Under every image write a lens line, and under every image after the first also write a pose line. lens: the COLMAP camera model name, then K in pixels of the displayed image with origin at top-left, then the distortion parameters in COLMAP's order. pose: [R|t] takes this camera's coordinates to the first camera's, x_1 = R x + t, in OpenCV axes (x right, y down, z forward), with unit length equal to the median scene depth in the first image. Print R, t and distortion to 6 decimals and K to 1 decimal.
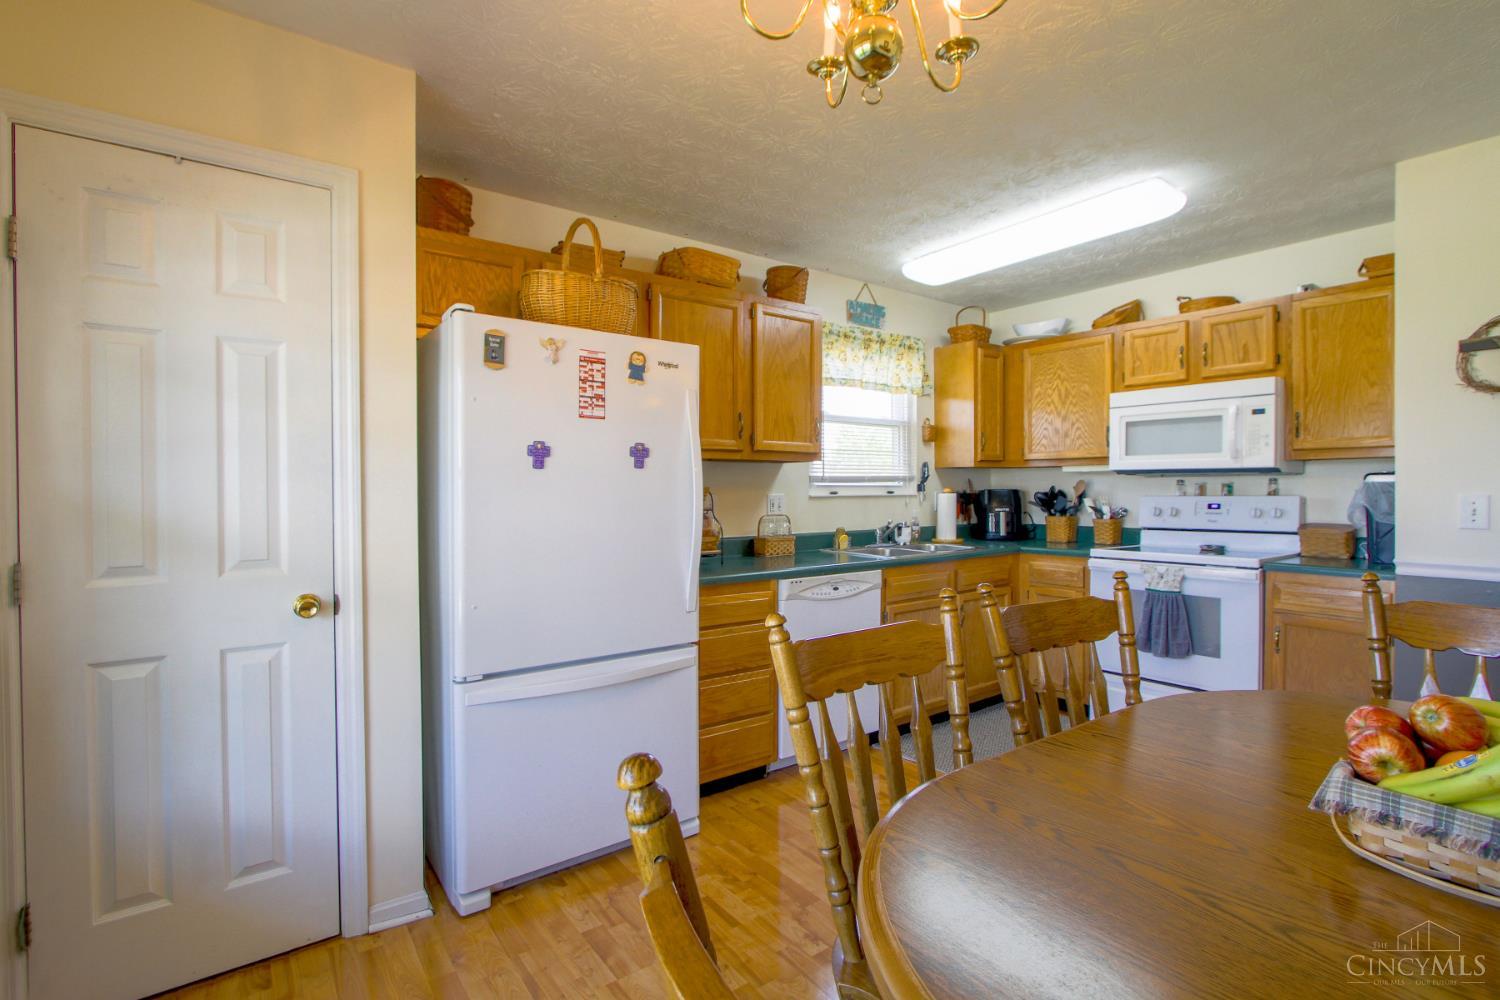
lens RADIAL K [[701.1, 0, 746.5], [0, 701.1, 495.5], [0, 0, 1]] dist [-0.017289, 0.002208]
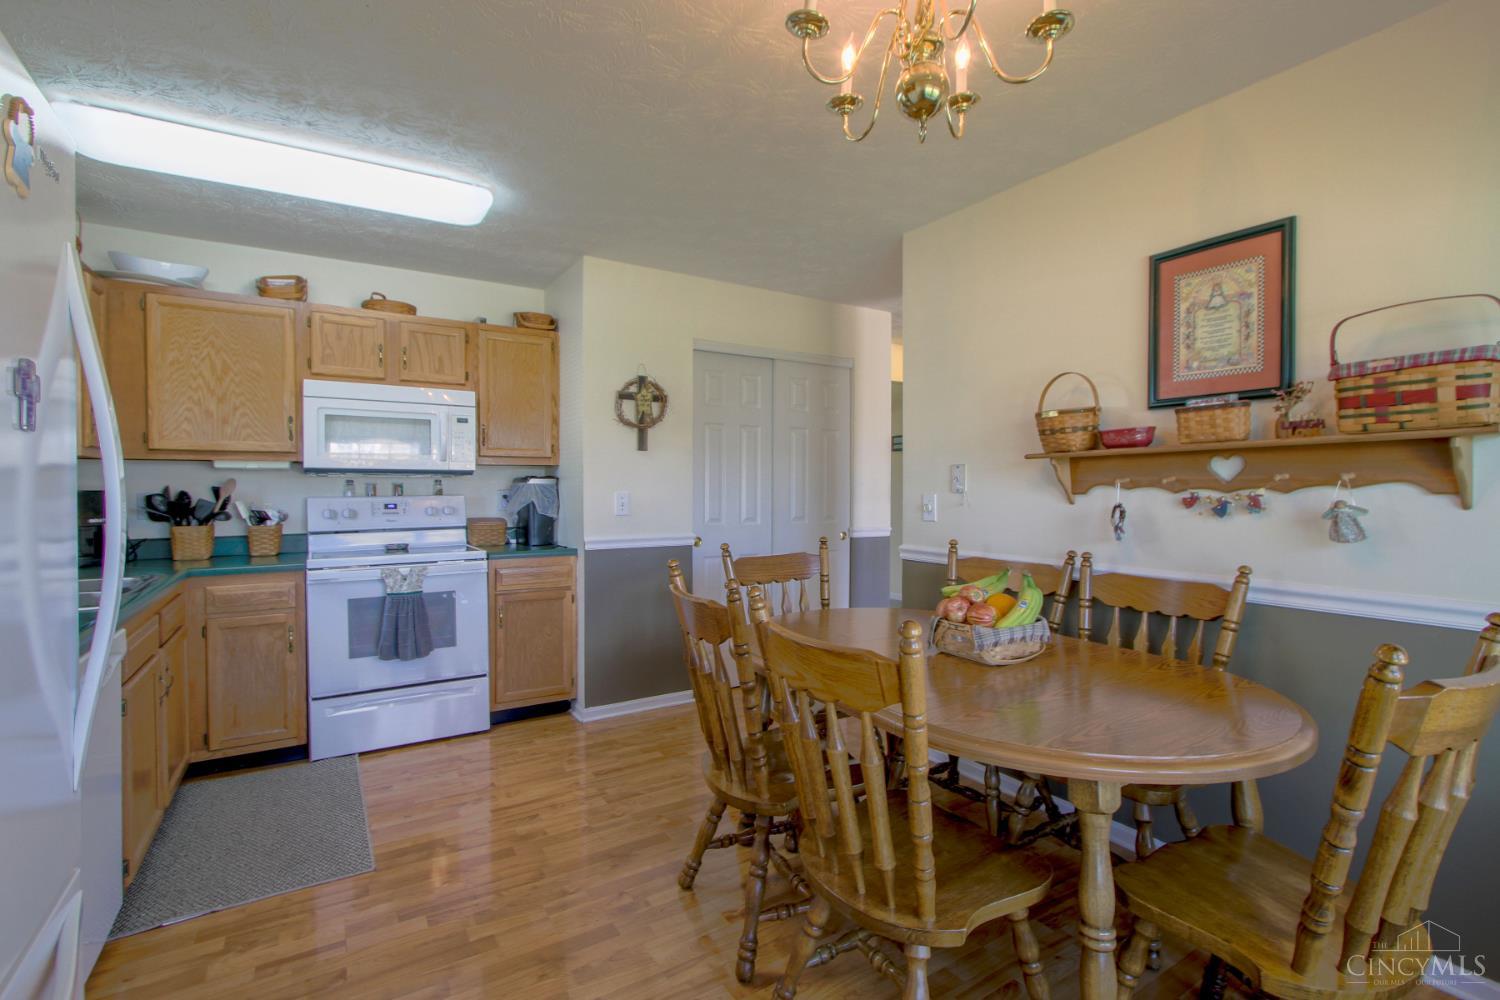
lens RADIAL K [[701.1, 0, 747.4], [0, 701.1, 495.2], [0, 0, 1]] dist [-0.017289, 0.002208]
pose [[0.065829, -0.008838, 0.997792, -0.332235], [0.011745, 0.999898, 0.008081, -0.002900], [-0.997762, 0.011187, 0.065926, 0.427081]]
